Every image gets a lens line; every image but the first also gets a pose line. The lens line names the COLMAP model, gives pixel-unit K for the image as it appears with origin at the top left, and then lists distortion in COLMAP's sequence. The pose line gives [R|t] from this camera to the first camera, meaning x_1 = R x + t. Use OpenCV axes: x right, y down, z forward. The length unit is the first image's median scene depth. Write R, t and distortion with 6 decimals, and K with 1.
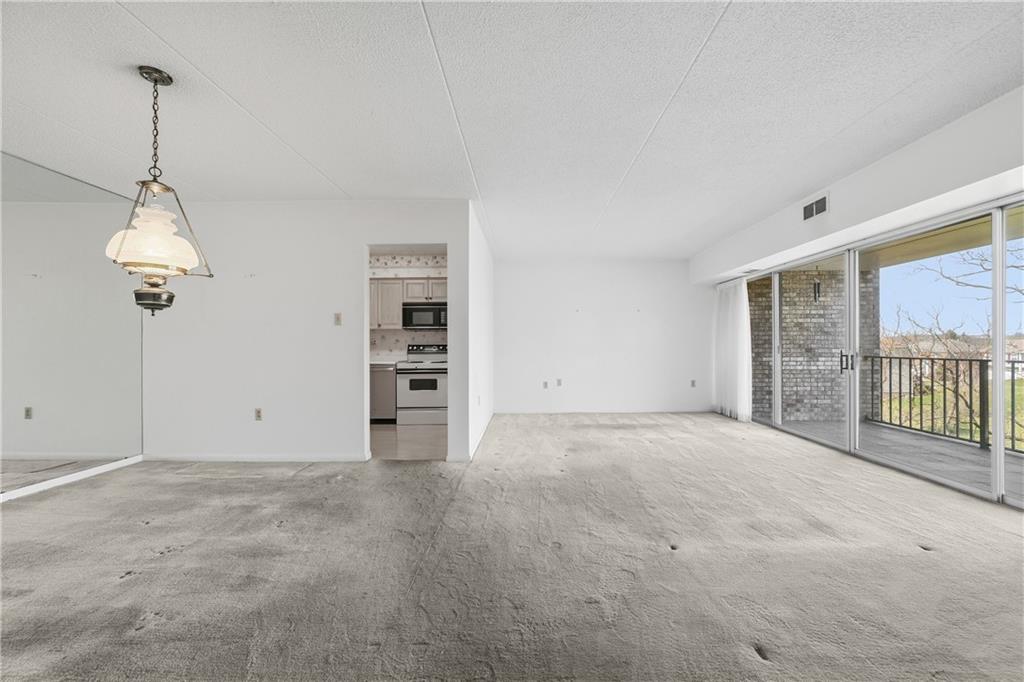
lens RADIAL K [[405.8, 0, 513.3], [0, 405.8, 341.3], [0, 0, 1]] dist [-0.000920, 0.000274]
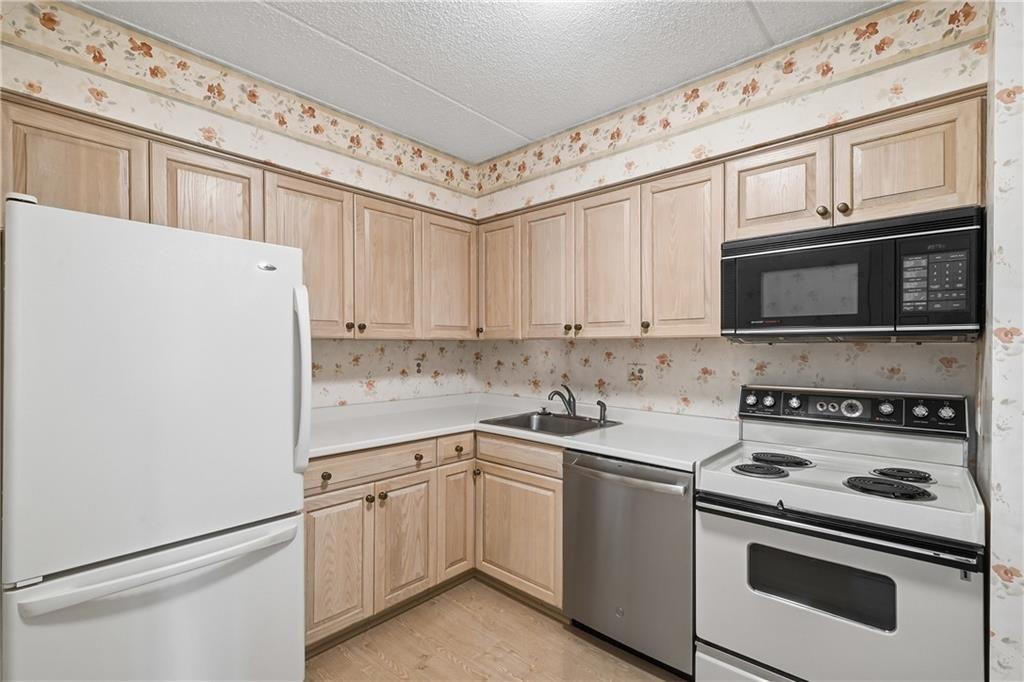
lens RADIAL K [[462.9, 0, 506.6], [0, 462.9, 347.7], [0, 0, 1]] dist [0.000530, 0.000029]
pose [[0.751096, 0.006098, -0.660165, -0.172456], [-0.002235, 0.999975, 0.006694, -0.024071], [0.660189, -0.003552, 0.751091, 0.657443]]
